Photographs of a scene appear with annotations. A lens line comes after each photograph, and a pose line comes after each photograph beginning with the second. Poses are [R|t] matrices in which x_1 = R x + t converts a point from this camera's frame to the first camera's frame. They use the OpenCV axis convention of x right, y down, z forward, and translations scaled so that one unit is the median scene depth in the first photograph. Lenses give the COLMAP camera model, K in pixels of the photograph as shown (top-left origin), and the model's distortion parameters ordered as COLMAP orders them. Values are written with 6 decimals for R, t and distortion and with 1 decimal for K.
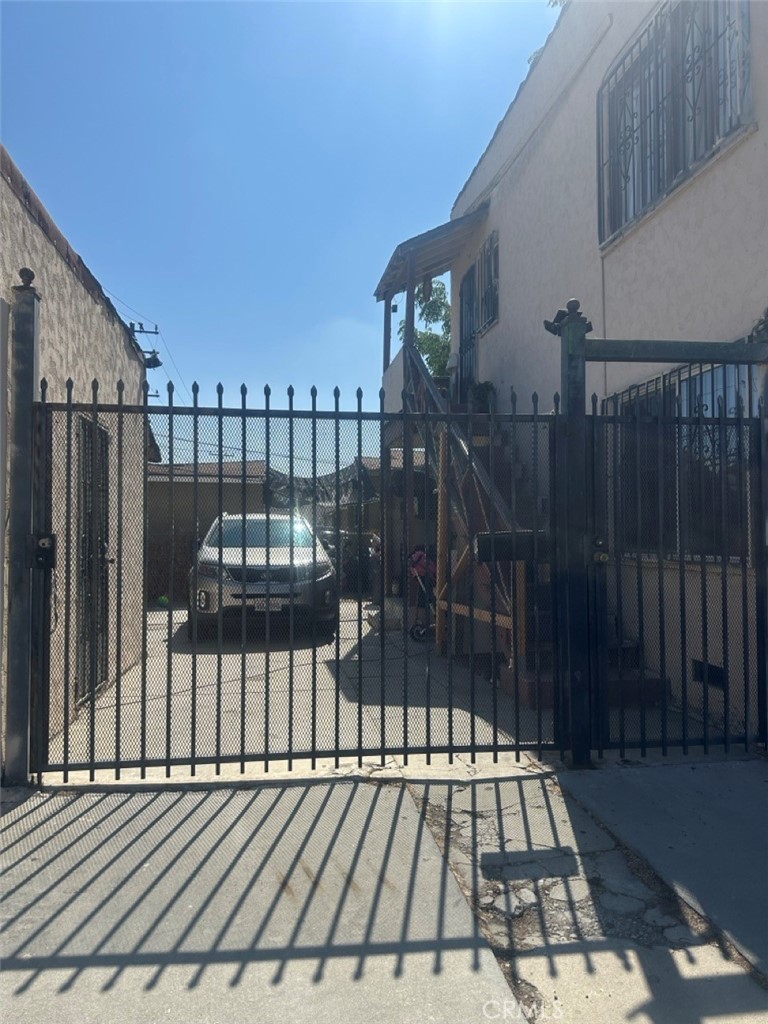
lens RADIAL K [[694.5, 0, 384.0], [0, 694.5, 512.0], [0, 0, 1]] dist [0.081174, -0.121027]
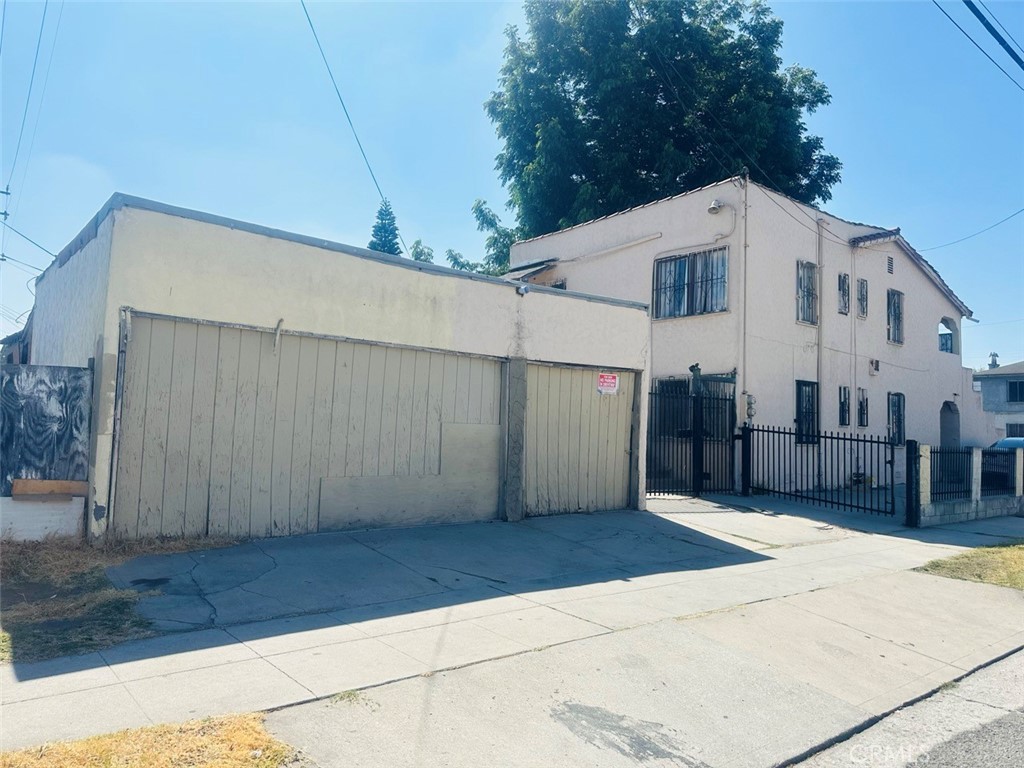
lens RADIAL K [[694.5, 0, 511.0], [0, 694.5, 380.4], [0, 0, 1]] dist [0.081174, -0.121027]
pose [[0.860456, 0.057693, 0.506248, -1.795643], [-0.044250, 0.998276, -0.038556, -0.032986], [-0.507600, 0.010774, 0.861526, -1.192868]]
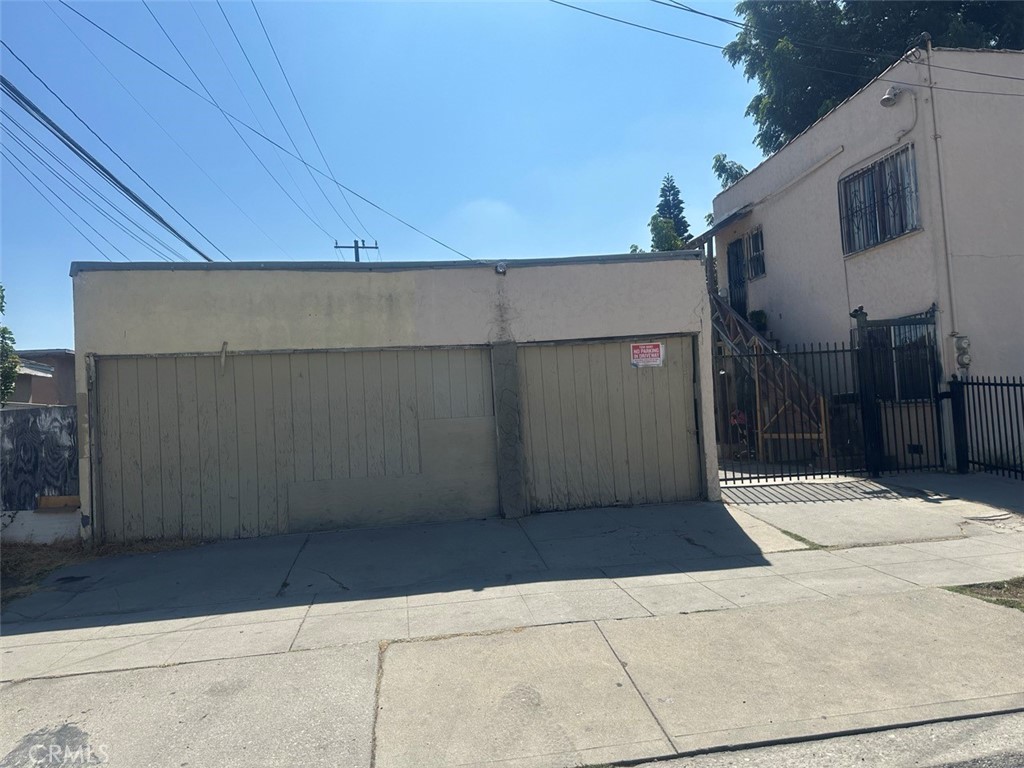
lens RADIAL K [[702.7, 0, 541.2], [0, 702.7, 383.5], [0, 0, 1]] dist [0.046109, -0.047562]
pose [[0.997913, -0.060324, 0.023015, -0.819881], [0.060593, 0.998100, -0.011155, -0.038767], [-0.022299, 0.012526, 0.999673, -1.334474]]
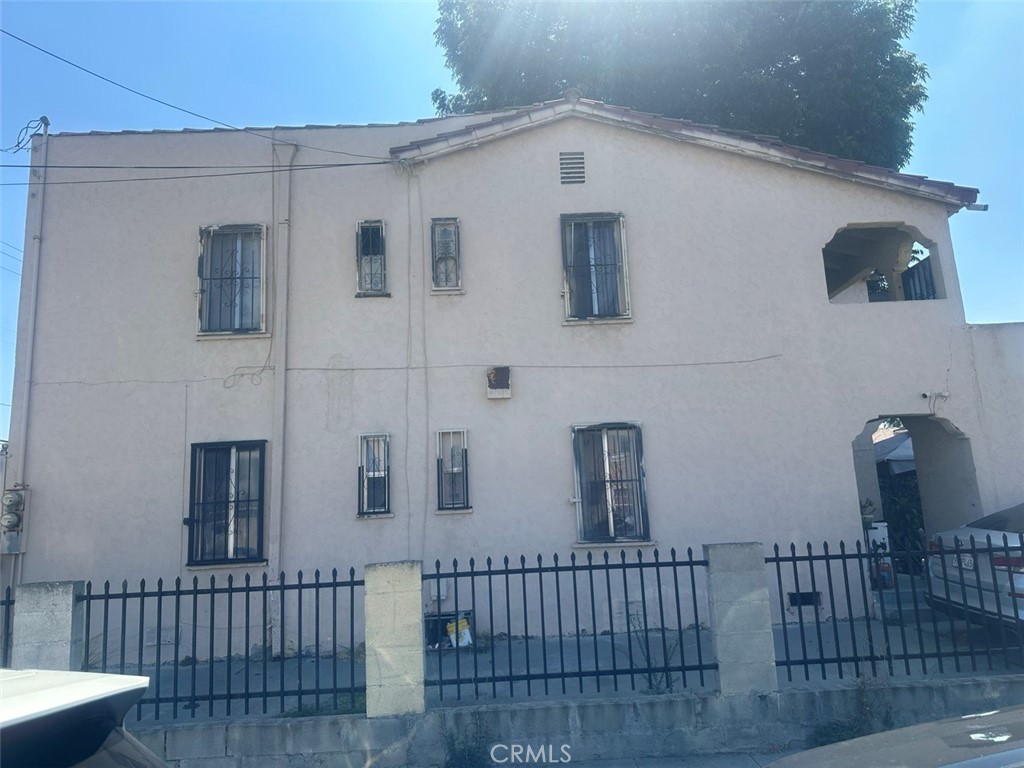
lens RADIAL K [[694.5, 0, 511.0], [0, 694.5, 380.4], [0, 0, 1]] dist [0.081174, -0.121027]
pose [[0.991995, -0.071024, -0.104410, 1.830396], [0.055096, 0.987419, -0.148220, -0.070383], [0.113624, 0.141280, 0.983427, -0.728533]]
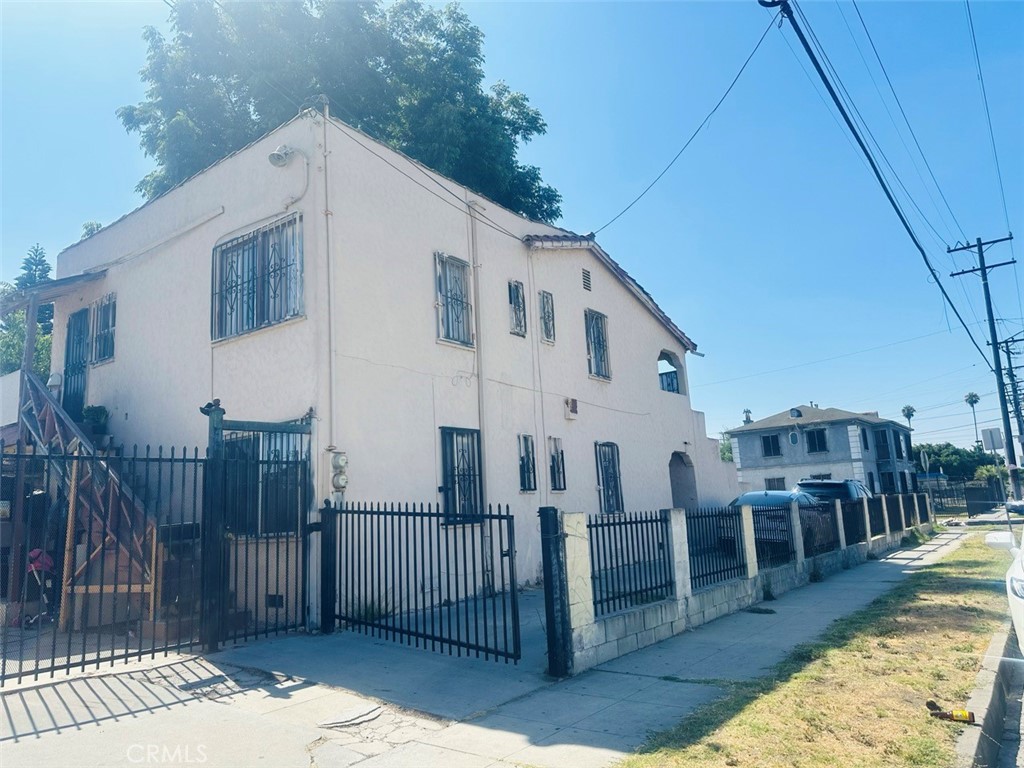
lens RADIAL K [[694.5, 0, 511.0], [0, 694.5, 380.4], [0, 0, 1]] dist [0.081174, -0.121027]
pose [[0.703040, 0.089781, 0.705460, -0.414219], [0.033839, 0.986652, -0.159290, -0.014904], [-0.710345, 0.135859, 0.690617, -0.713279]]
